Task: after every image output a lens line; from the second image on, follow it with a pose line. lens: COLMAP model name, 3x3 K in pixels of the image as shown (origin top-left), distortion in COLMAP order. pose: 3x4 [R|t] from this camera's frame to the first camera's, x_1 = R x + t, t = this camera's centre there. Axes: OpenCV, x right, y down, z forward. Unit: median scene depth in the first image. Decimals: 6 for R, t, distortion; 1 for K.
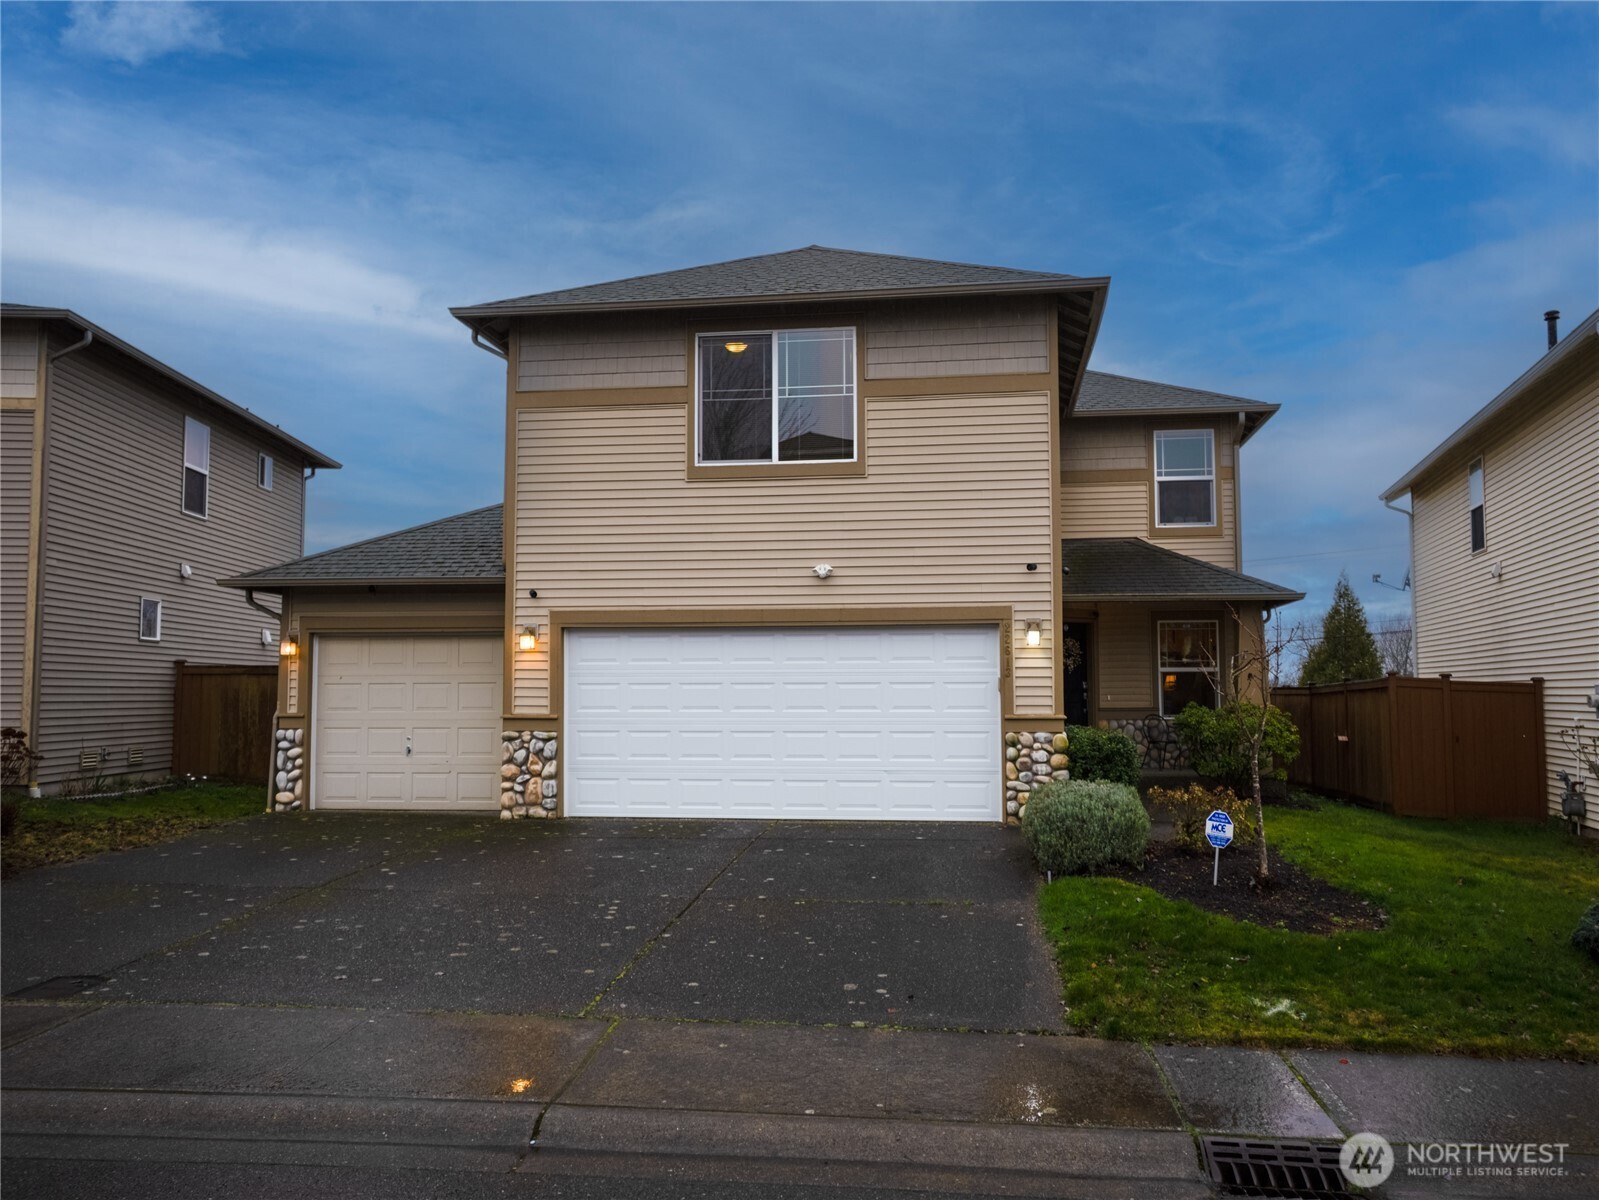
lens RADIAL K [[1303.6, 0, 799.4], [0, 1303.6, 617.2], [0, 0, 1]] dist [0.005908, 0.008080]
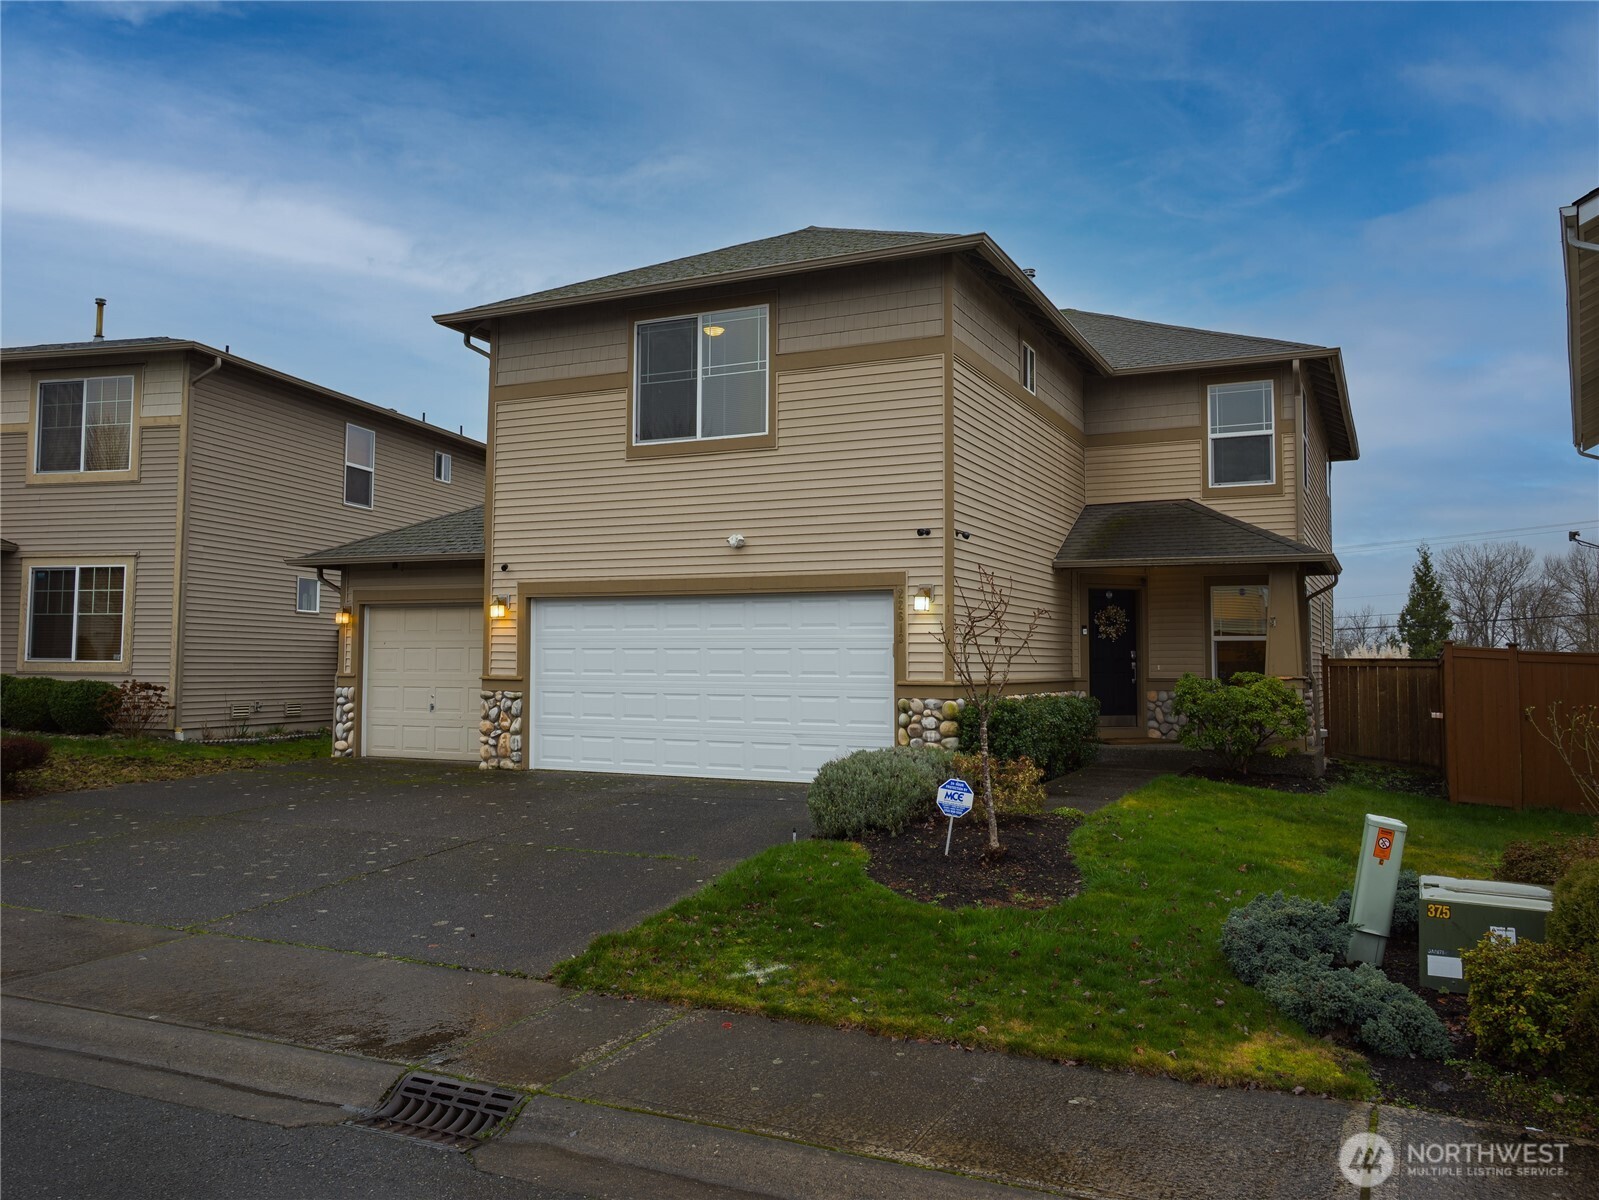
lens RADIAL K [[1258.4, 0, 799.5], [0, 1258.4, 600.0], [0, 0, 1]] dist [0.005913, 0.005434]
pose [[0.951529, -0.008127, -0.307450, 0.366143], [0.009798, 0.999944, 0.003893, 0.008015], [0.307402, -0.006717, 0.951556, 0.056214]]
